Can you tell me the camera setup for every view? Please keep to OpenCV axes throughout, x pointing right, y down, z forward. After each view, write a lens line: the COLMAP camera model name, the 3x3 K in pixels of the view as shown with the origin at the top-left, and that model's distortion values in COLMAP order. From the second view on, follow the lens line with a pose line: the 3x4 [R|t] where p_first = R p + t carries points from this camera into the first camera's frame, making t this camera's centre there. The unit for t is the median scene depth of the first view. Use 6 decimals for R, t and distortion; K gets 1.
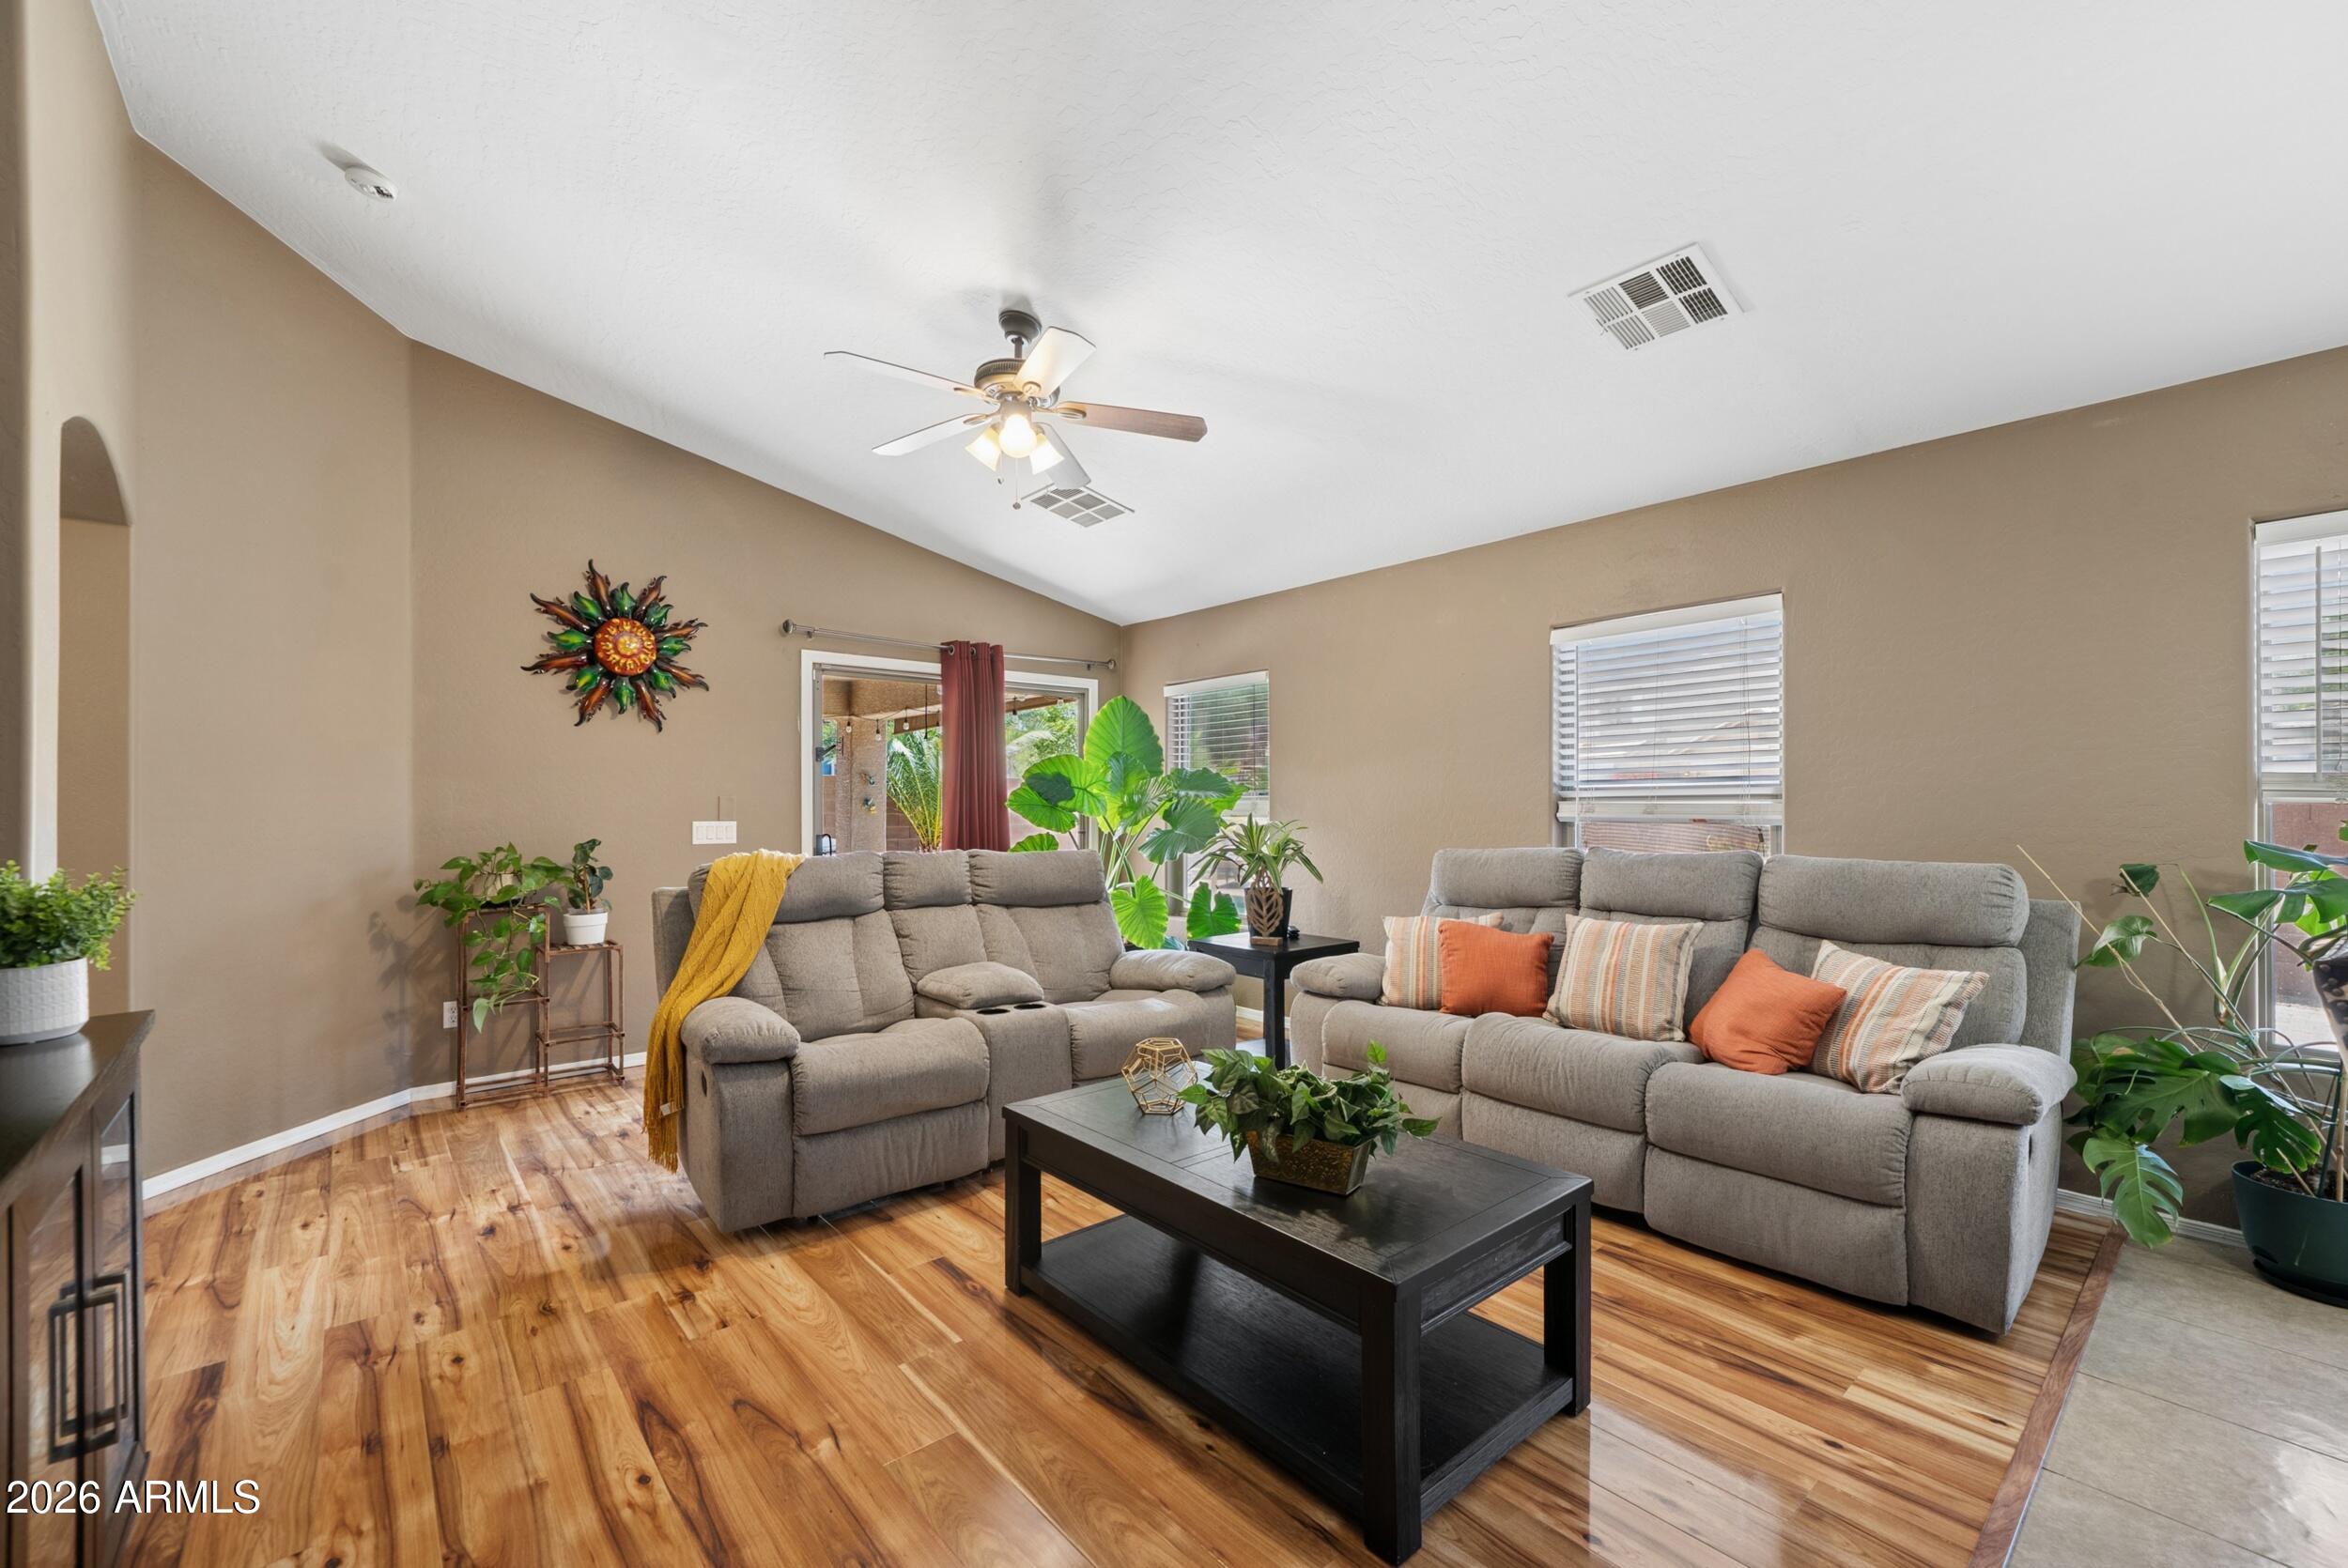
lens RADIAL K [[966.8, 0, 1183.5], [0, 966.8, 802.0], [0, 0, 1]] dist [-0.002054, 0.000242]
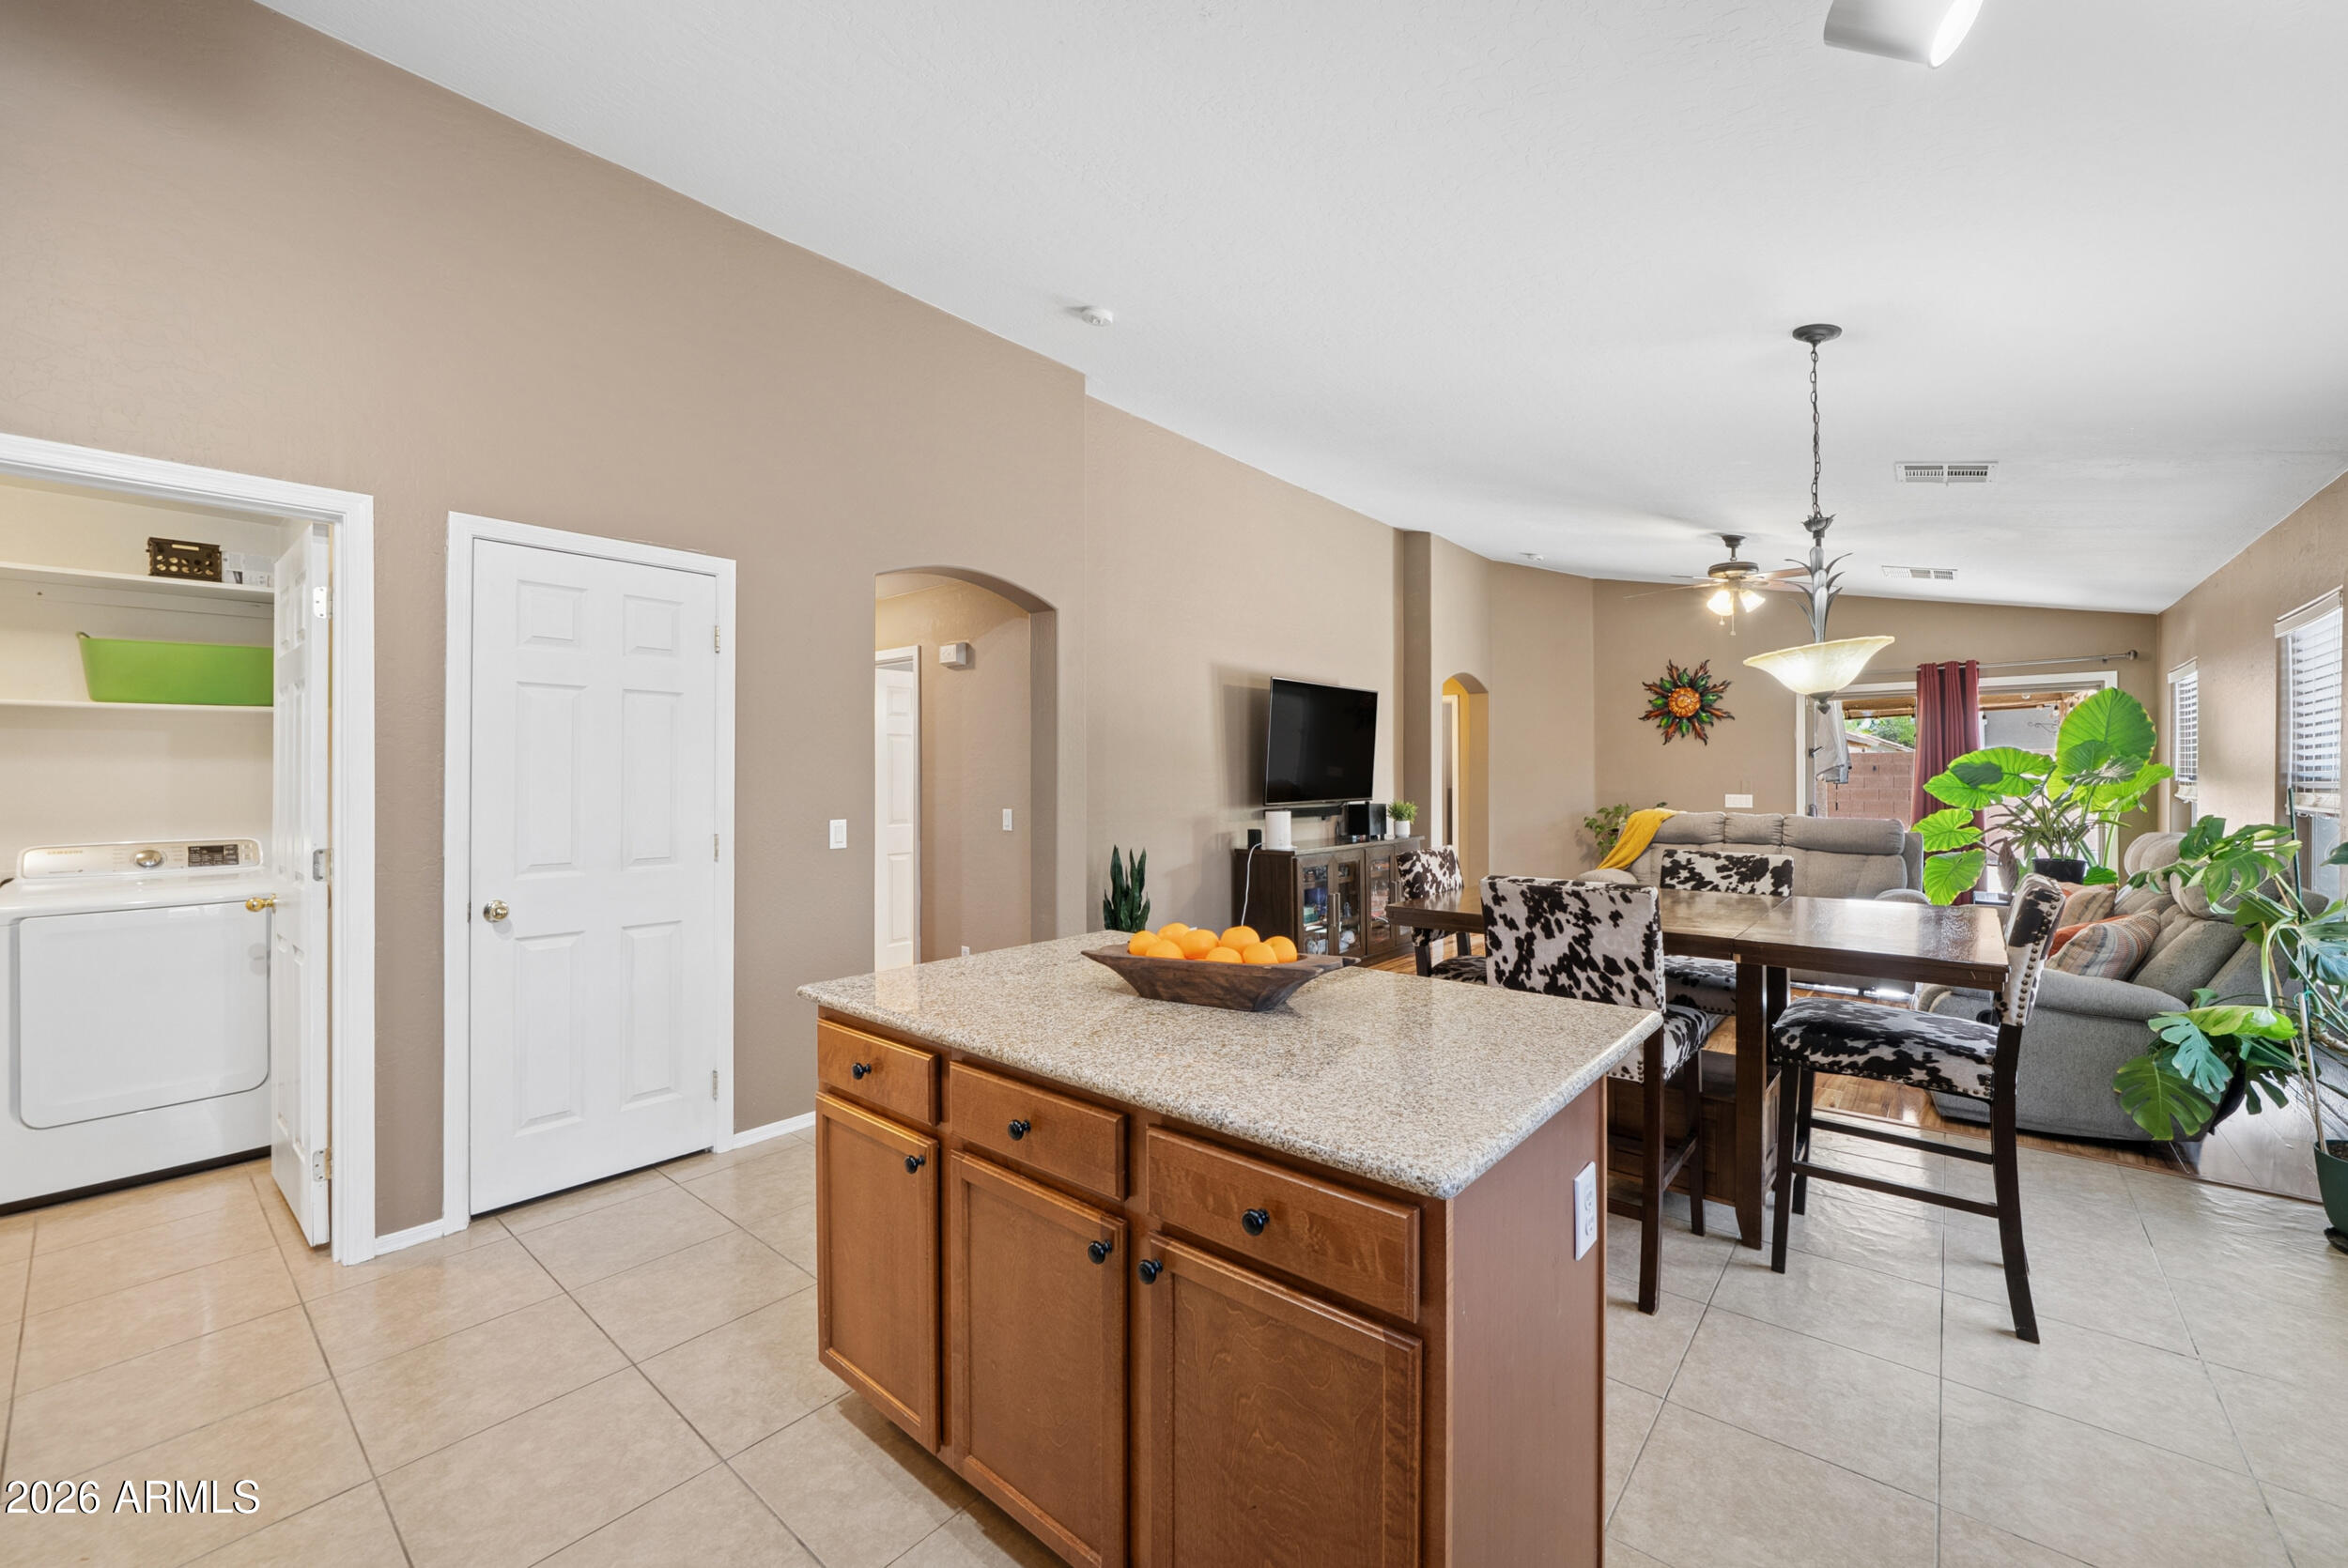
lens RADIAL K [[917.1, 0, 1174.0], [0, 917.1, 784.0], [0, 0, 1]] dist [0.000100, 0.000208]
pose [[0.151102, 0.010286, -0.988465, 1.321139], [0.004083, 0.999931, 0.011029, -0.028508], [0.988510, -0.005702, 0.151050, -0.338193]]
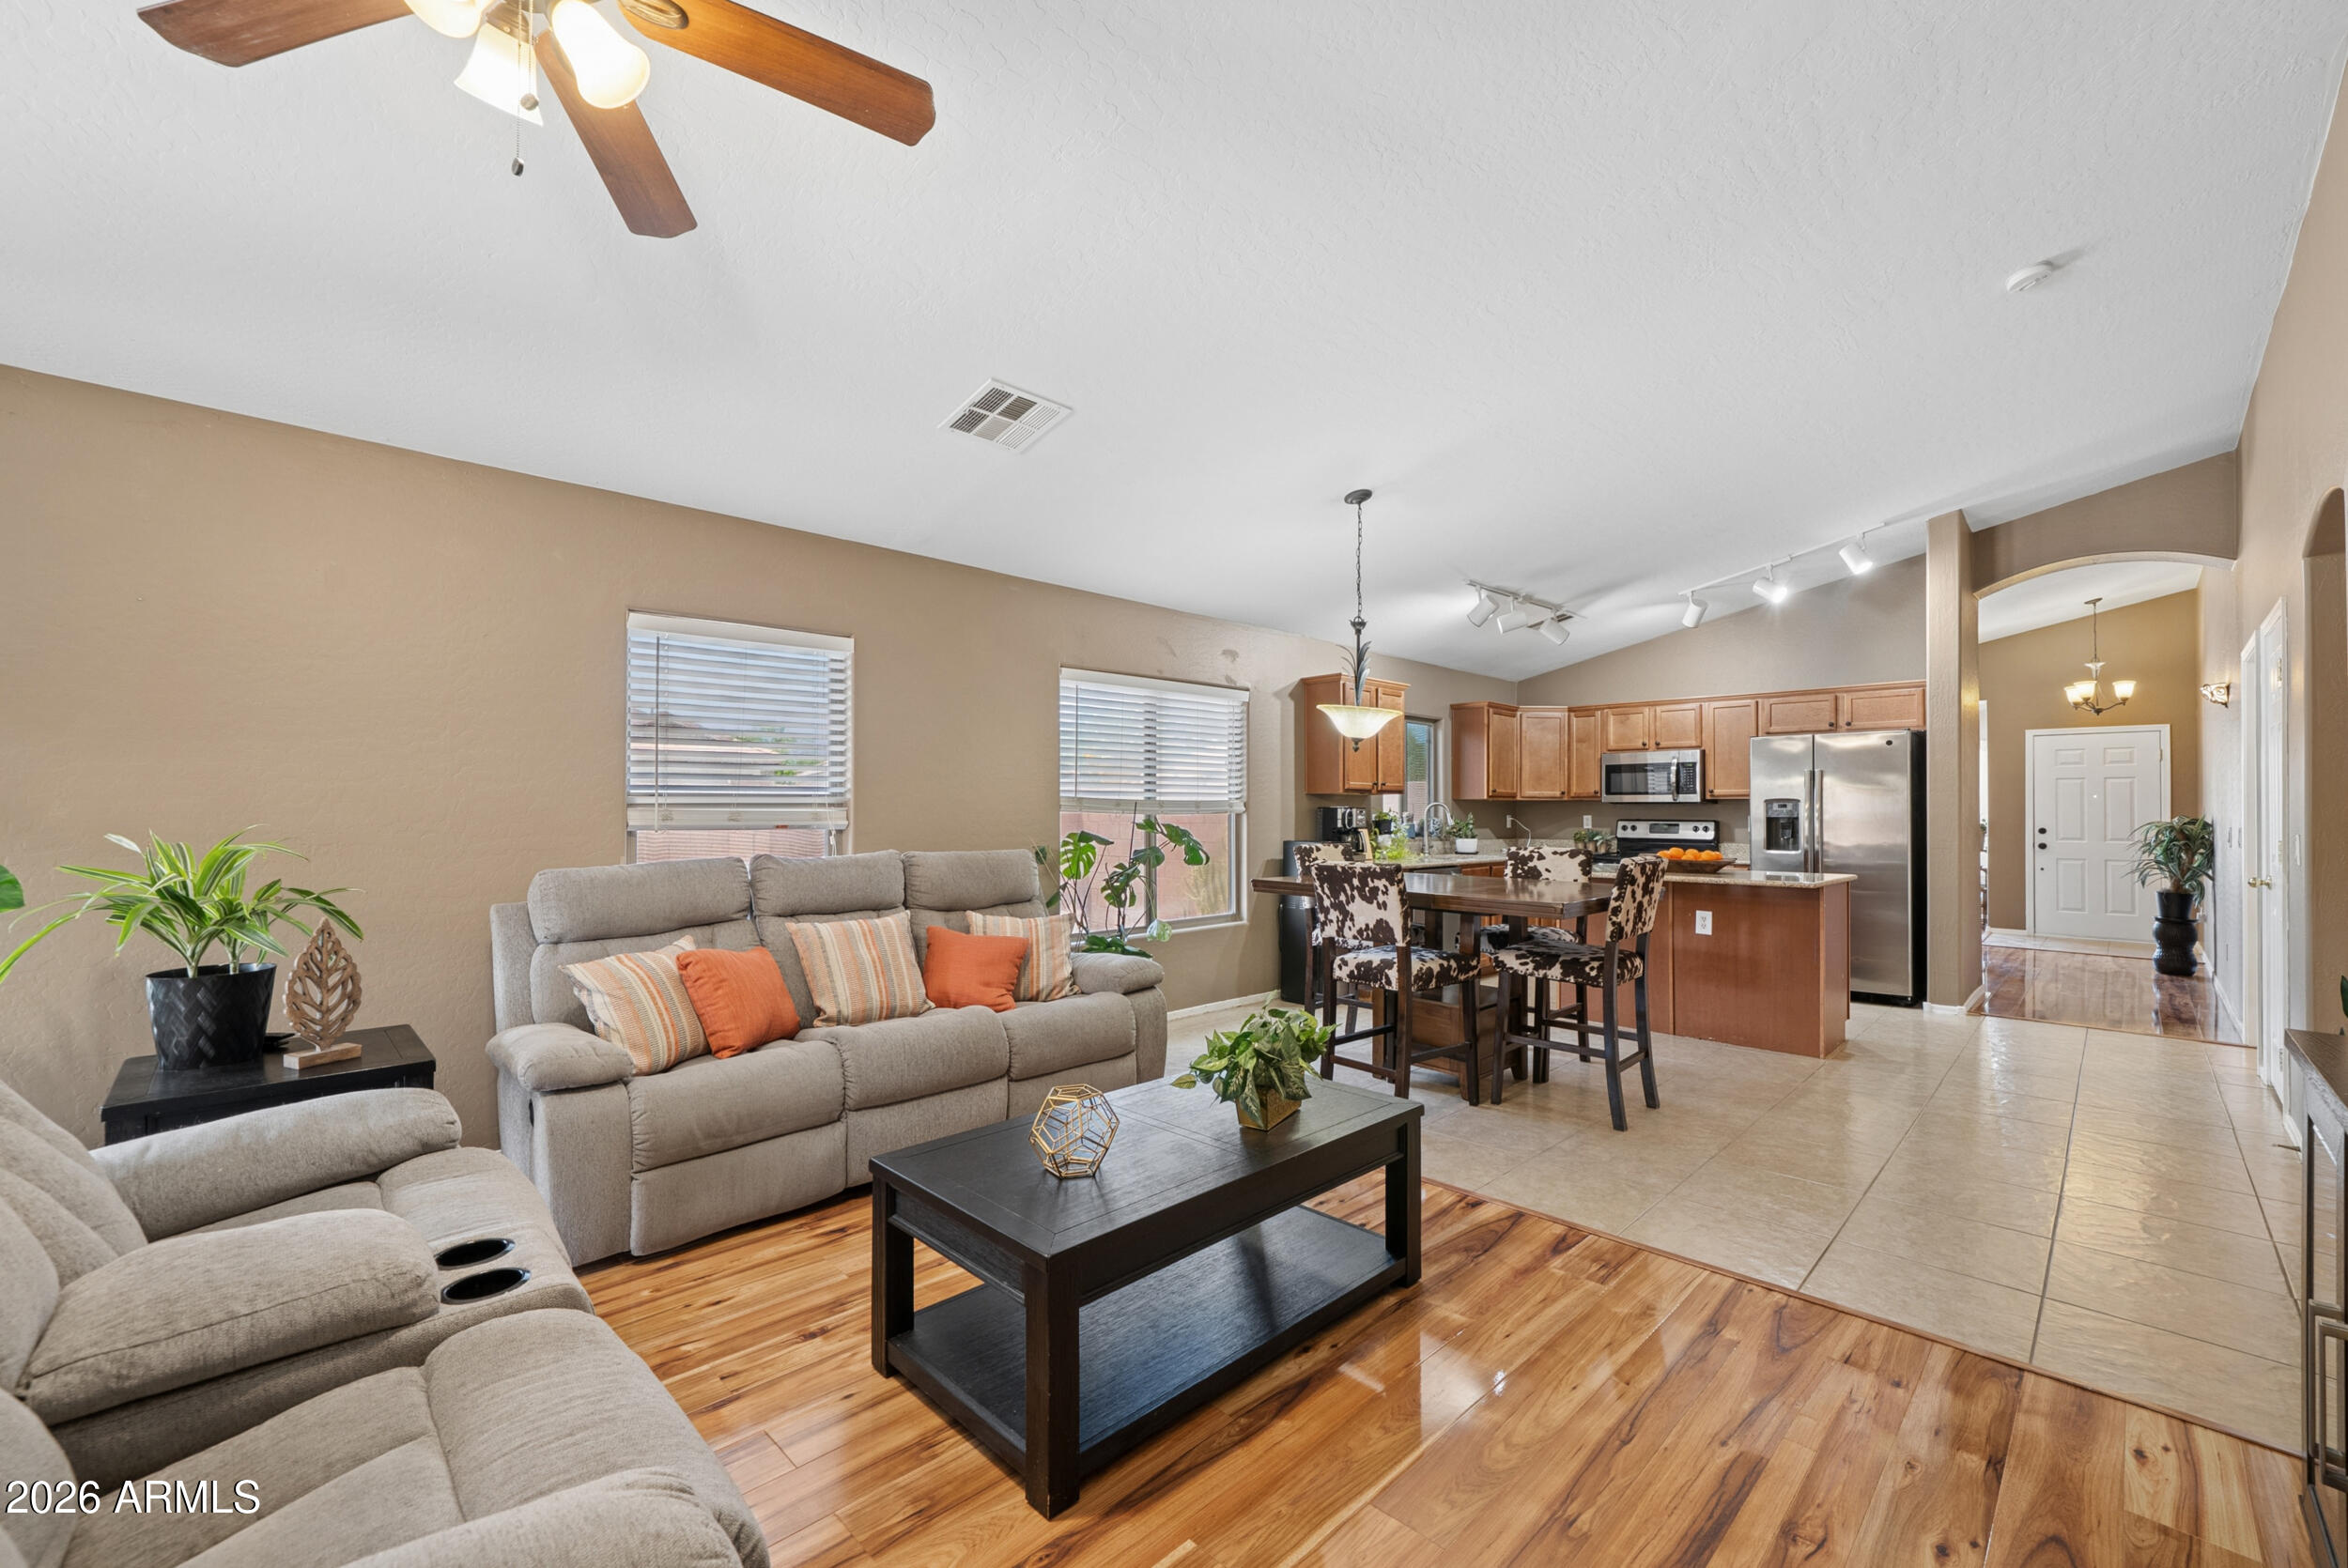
lens RADIAL K [[950.2, 0, 1186.1], [0, 950.2, 798.9], [0, 0, 1]] dist [-0.001623, 0.000300]
pose [[-0.070152, 0.014732, 0.997428, -0.583935], [-0.004670, 0.999875, -0.015096, 0.001913], [-0.997525, -0.005717, -0.070075, 0.643621]]
